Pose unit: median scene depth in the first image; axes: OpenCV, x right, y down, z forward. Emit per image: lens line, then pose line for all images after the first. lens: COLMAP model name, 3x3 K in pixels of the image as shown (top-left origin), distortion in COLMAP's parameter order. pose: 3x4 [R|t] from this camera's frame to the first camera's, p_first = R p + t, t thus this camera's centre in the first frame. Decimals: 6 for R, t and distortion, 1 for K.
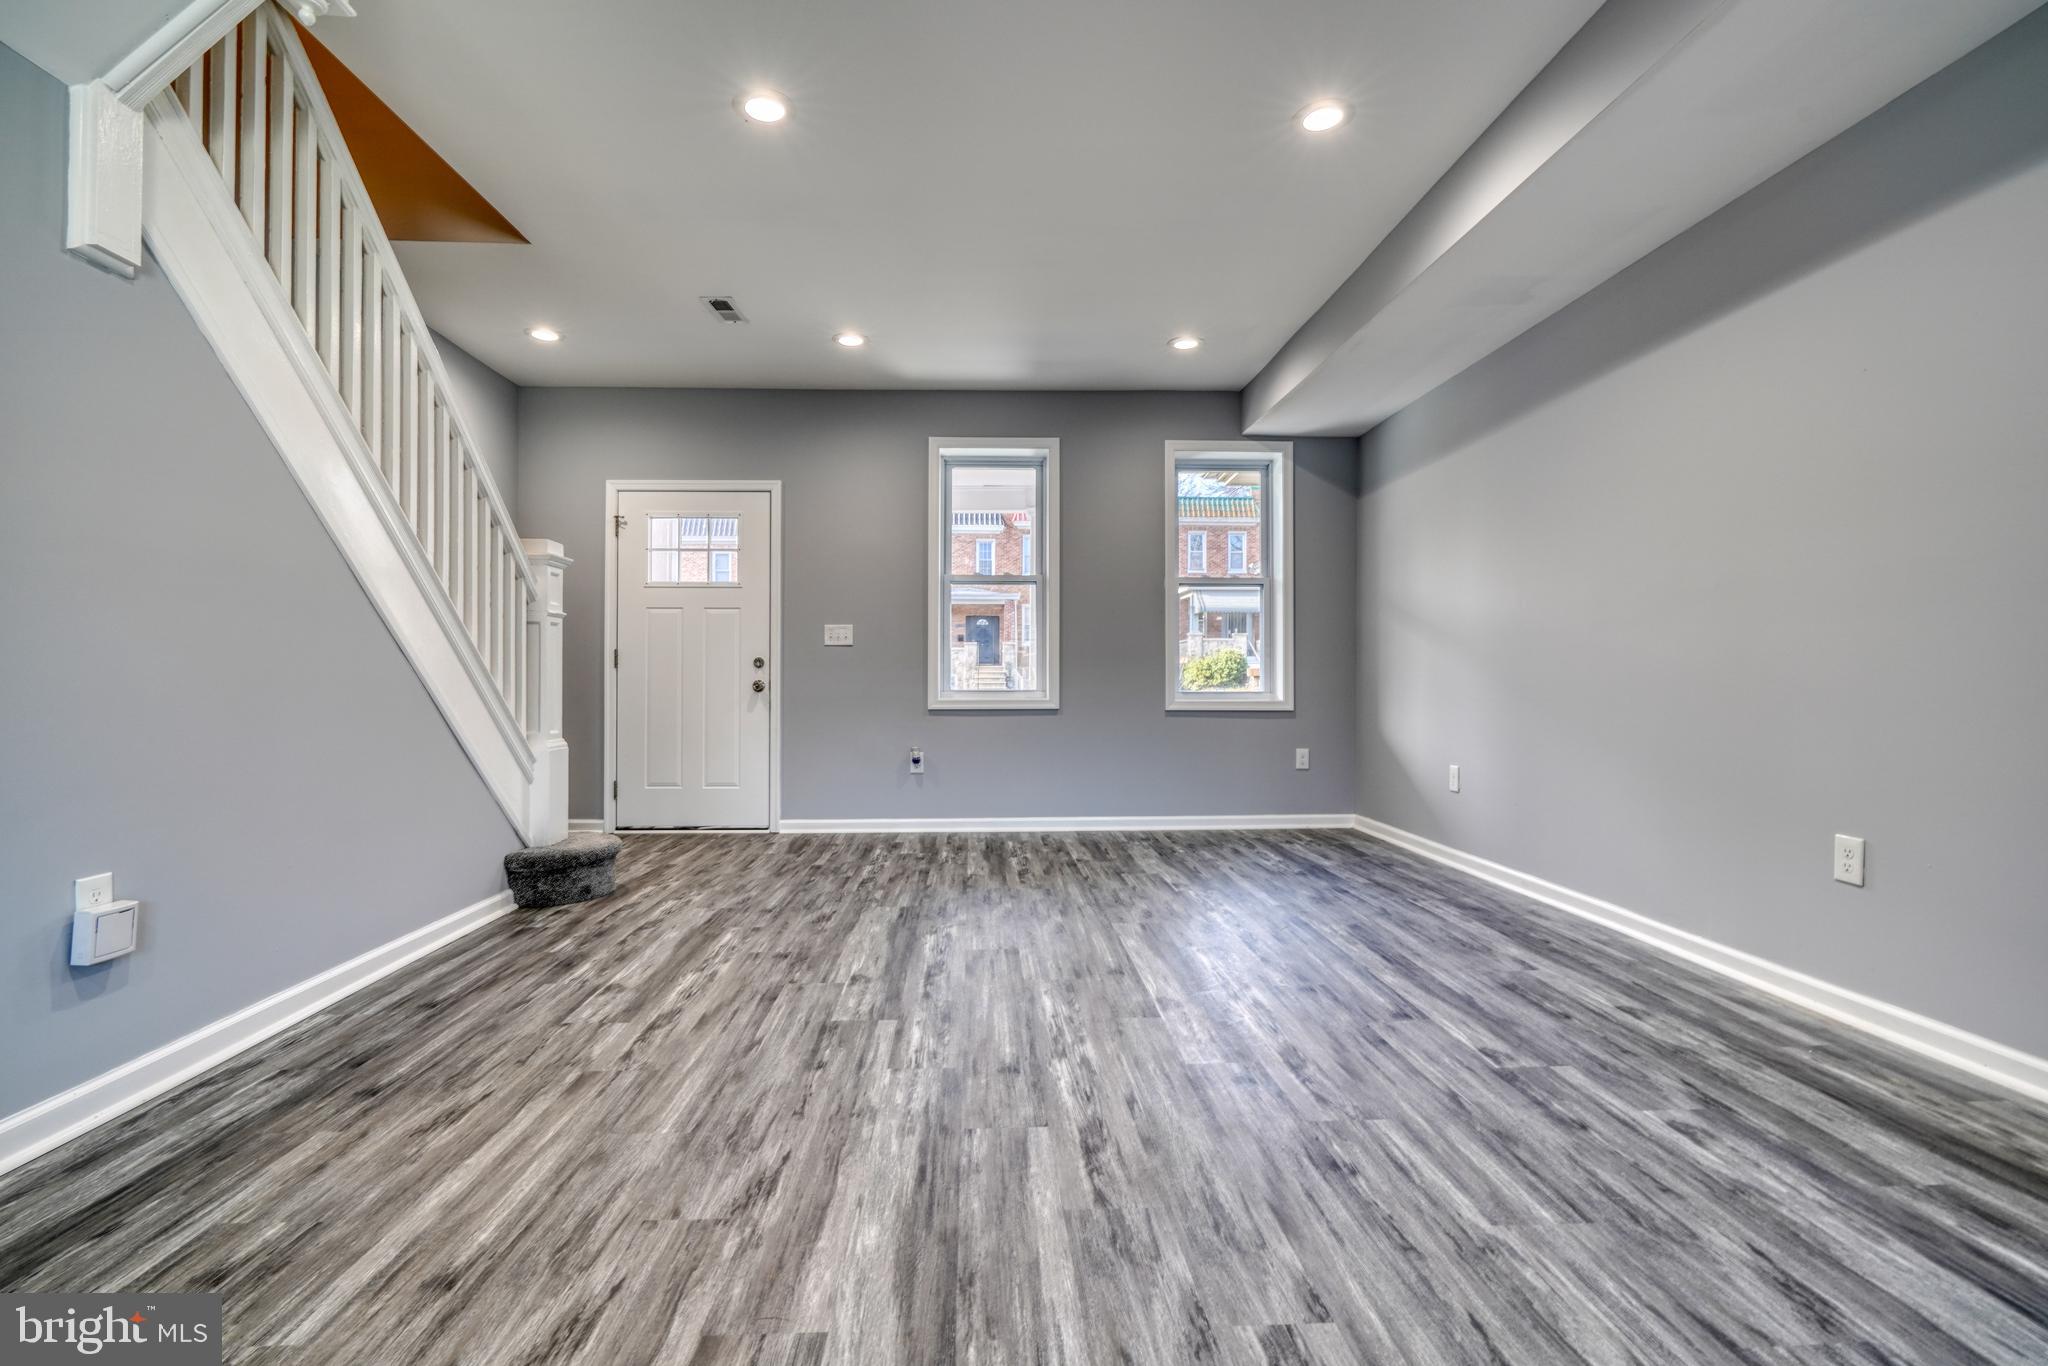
lens RADIAL K [[931.3, 0, 1014.6], [0, 931.3, 679.1], [0, 0, 1]] dist [-0.010210, 0.005916]
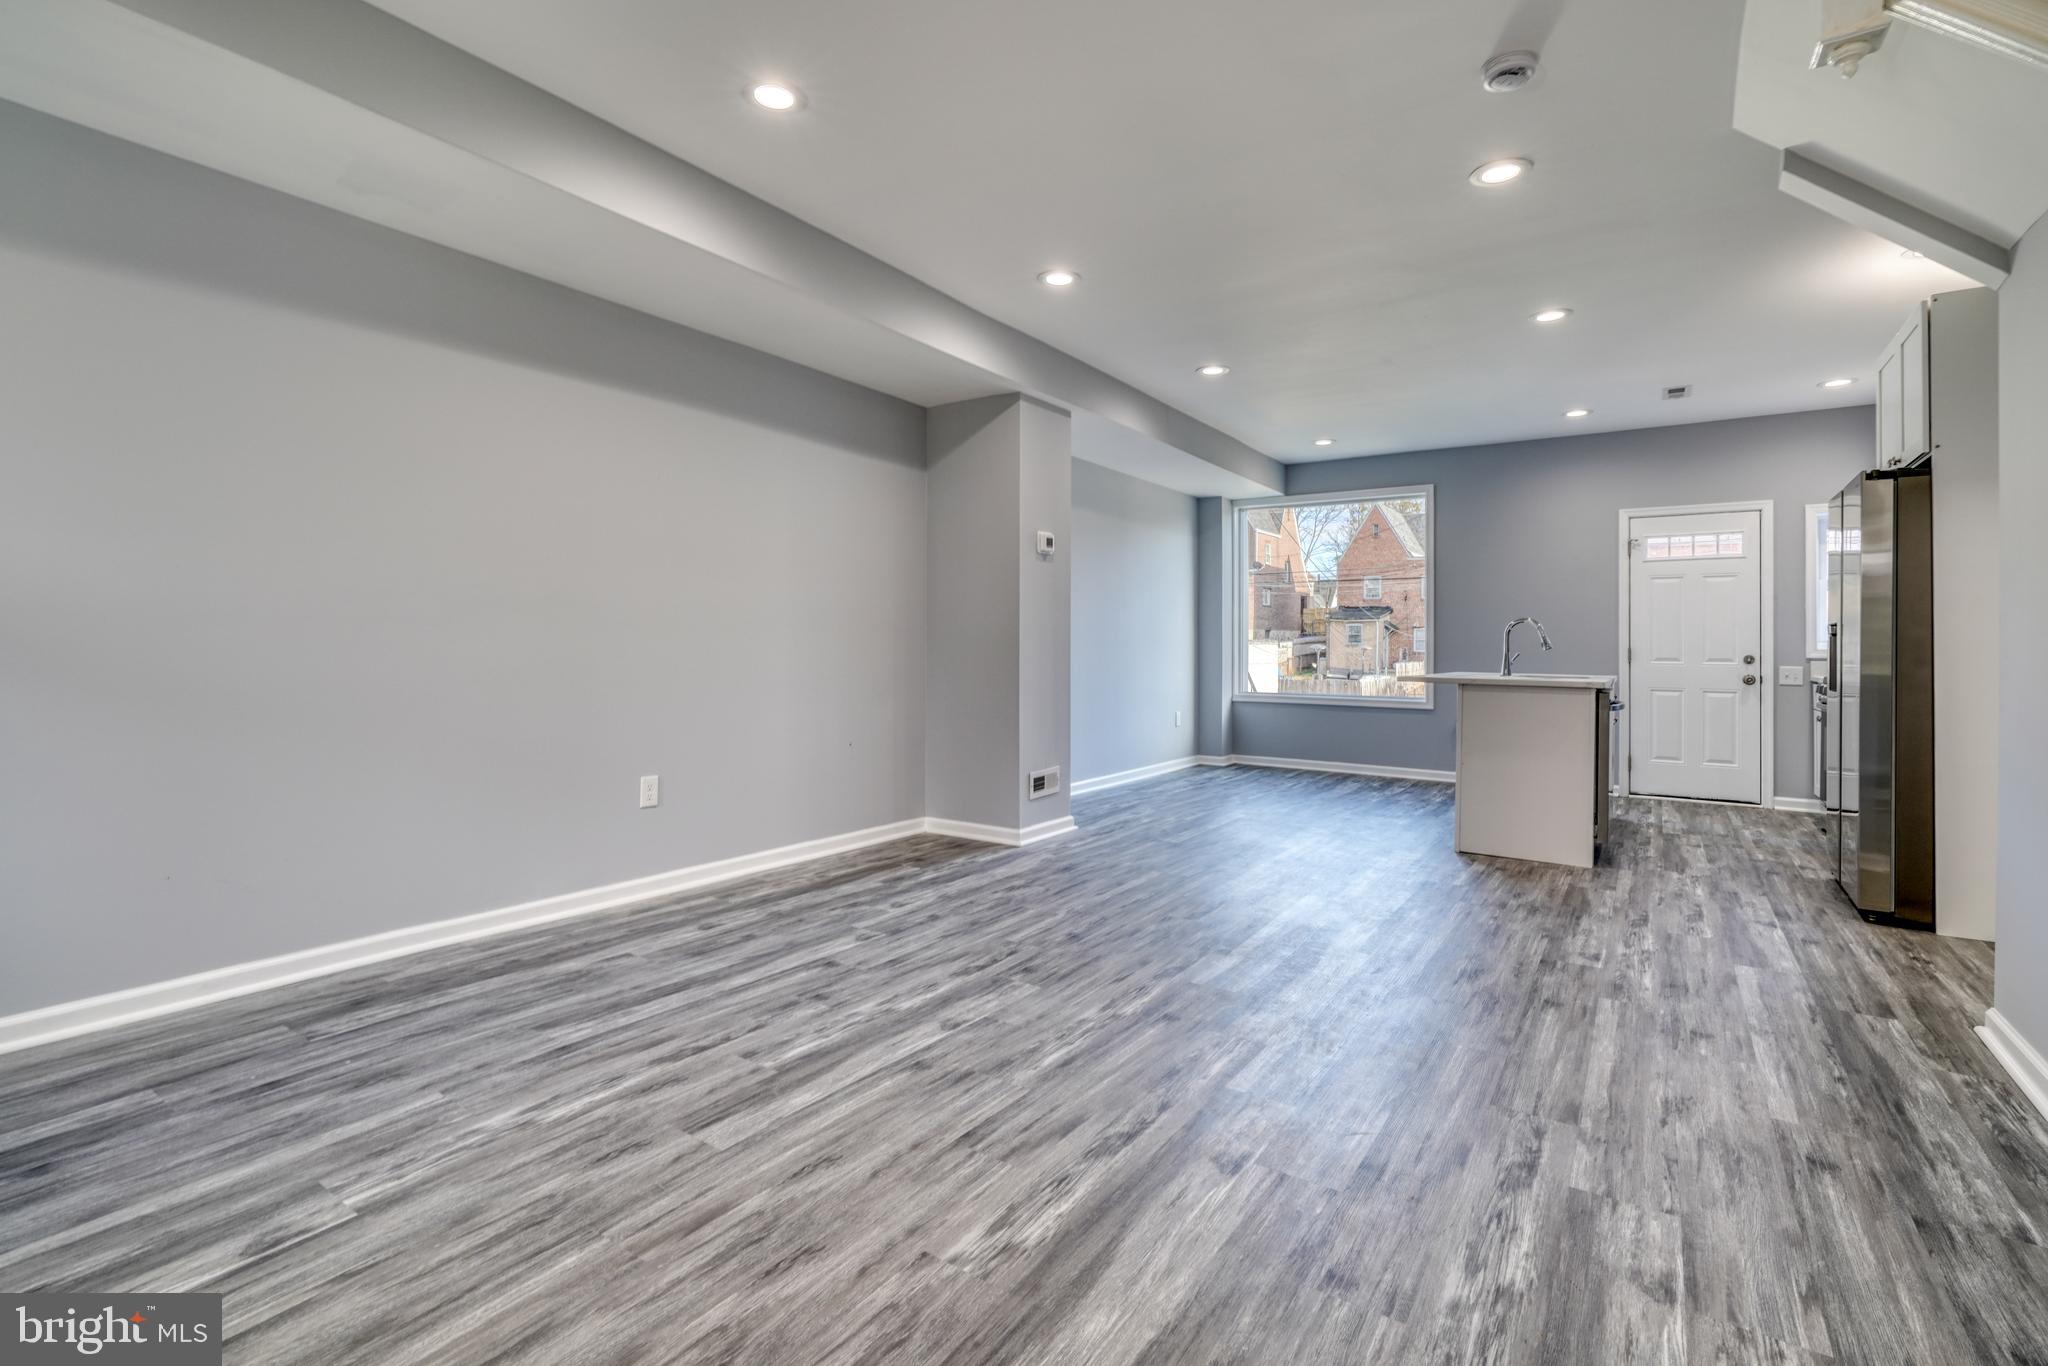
lens RADIAL K [[931.3, 0, 1011.9], [0, 931.3, 646.3], [0, 0, 1]] dist [-0.010210, 0.005916]
pose [[-0.797158, -0.008324, 0.603714, -0.441861], [-0.010865, 0.999941, -0.000559, -0.046205], [-0.603673, -0.007005, -0.797201, 1.627453]]
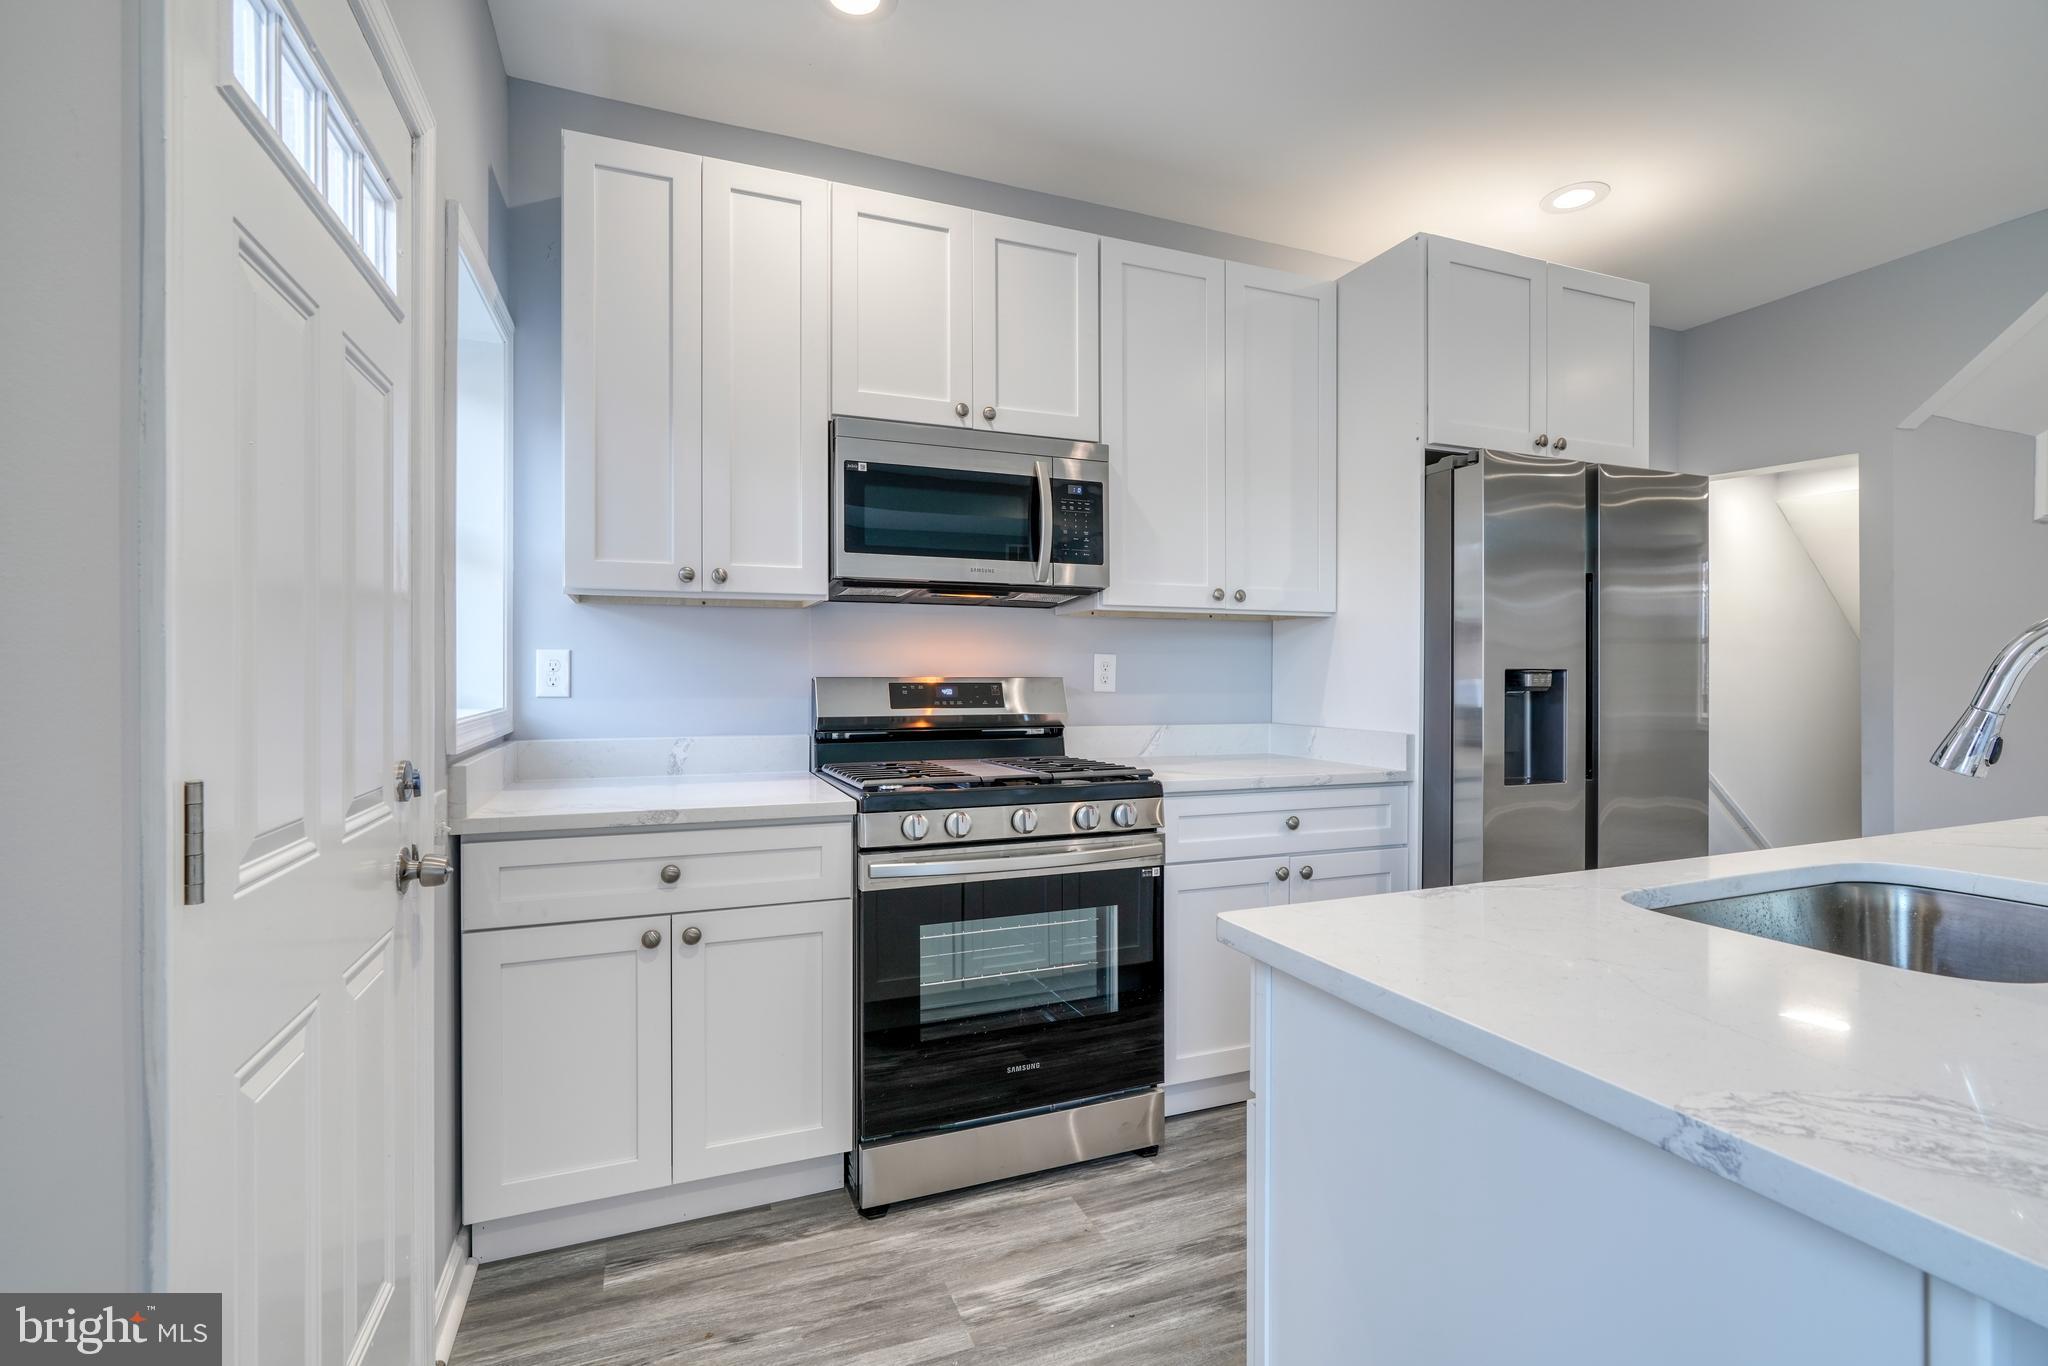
lens RADIAL K [[931.3, 0, 1005.1], [0, 931.3, 673.4], [0, 0, 1]] dist [-0.010210, 0.005916]
pose [[0.326752, -0.003567, -0.945103, 0.075368], [-0.000030, 0.999993, -0.003785, -0.090149], [0.945110, 0.001266, 0.326750, -1.109044]]
